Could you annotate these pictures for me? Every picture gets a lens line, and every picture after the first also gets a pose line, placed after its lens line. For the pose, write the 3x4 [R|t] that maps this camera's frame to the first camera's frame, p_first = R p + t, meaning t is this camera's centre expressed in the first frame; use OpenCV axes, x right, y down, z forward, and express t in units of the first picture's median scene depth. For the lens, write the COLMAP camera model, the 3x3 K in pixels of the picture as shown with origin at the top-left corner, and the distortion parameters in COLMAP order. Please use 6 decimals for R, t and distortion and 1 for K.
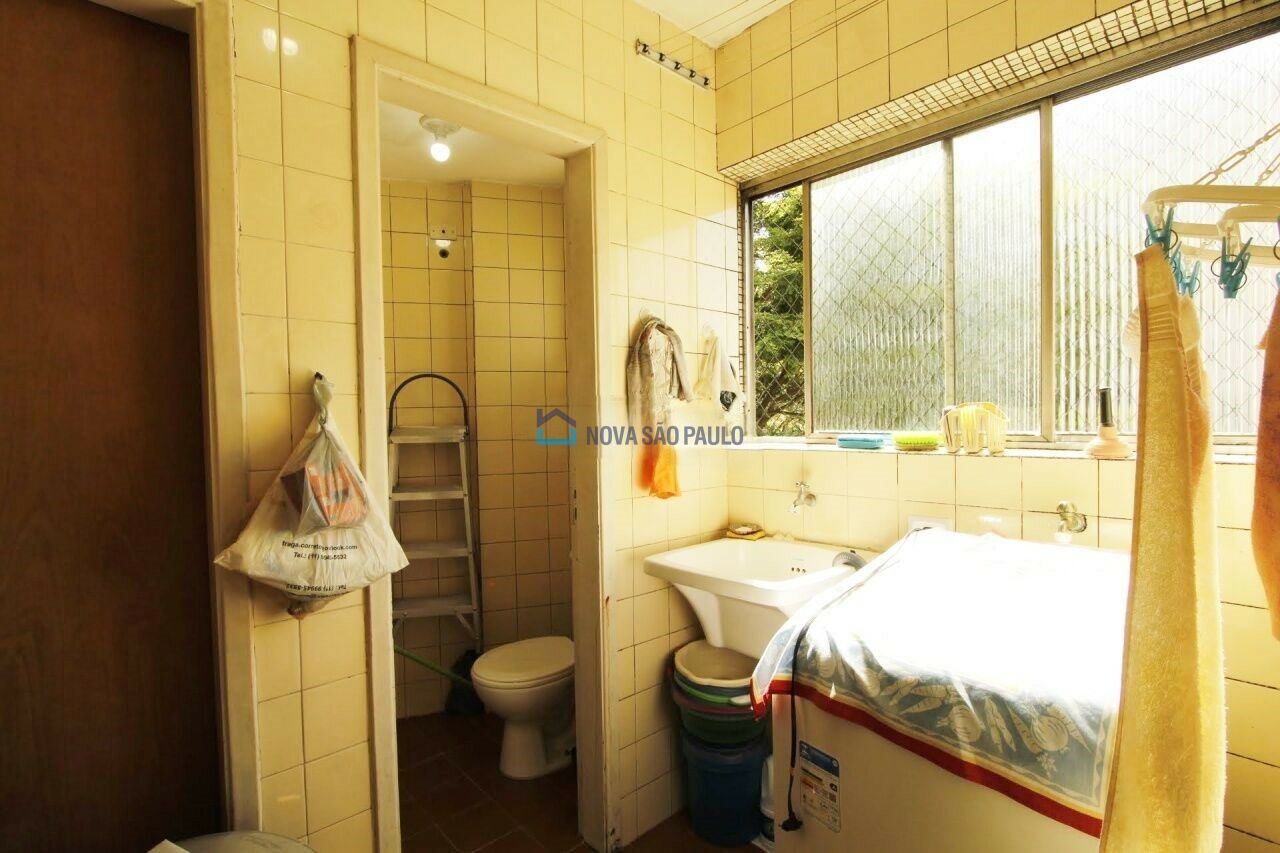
lens RADIAL K [[597.7, 0, 639.6], [0, 597.7, 428.4], [0, 0, 1]] dist [-0.010056, -0.000449]
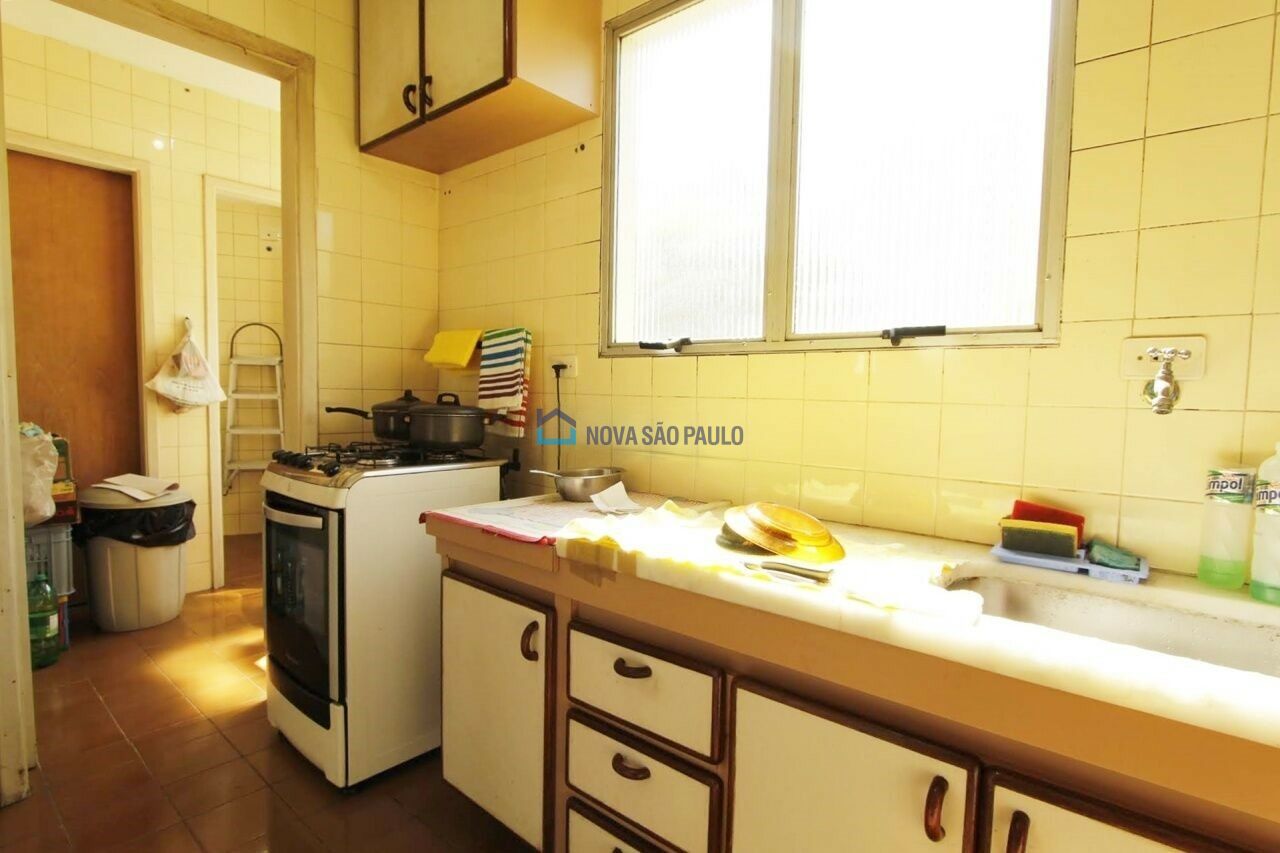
lens RADIAL K [[633.2, 0, 650.8], [0, 633.2, 426.0], [0, 0, 1]] dist [-0.010792, -0.000208]
pose [[0.987270, 0.025837, 0.156938, 0.948152], [-0.031748, 0.998873, 0.035273, 0.200333], [-0.155849, -0.039806, 0.986978, -1.865803]]
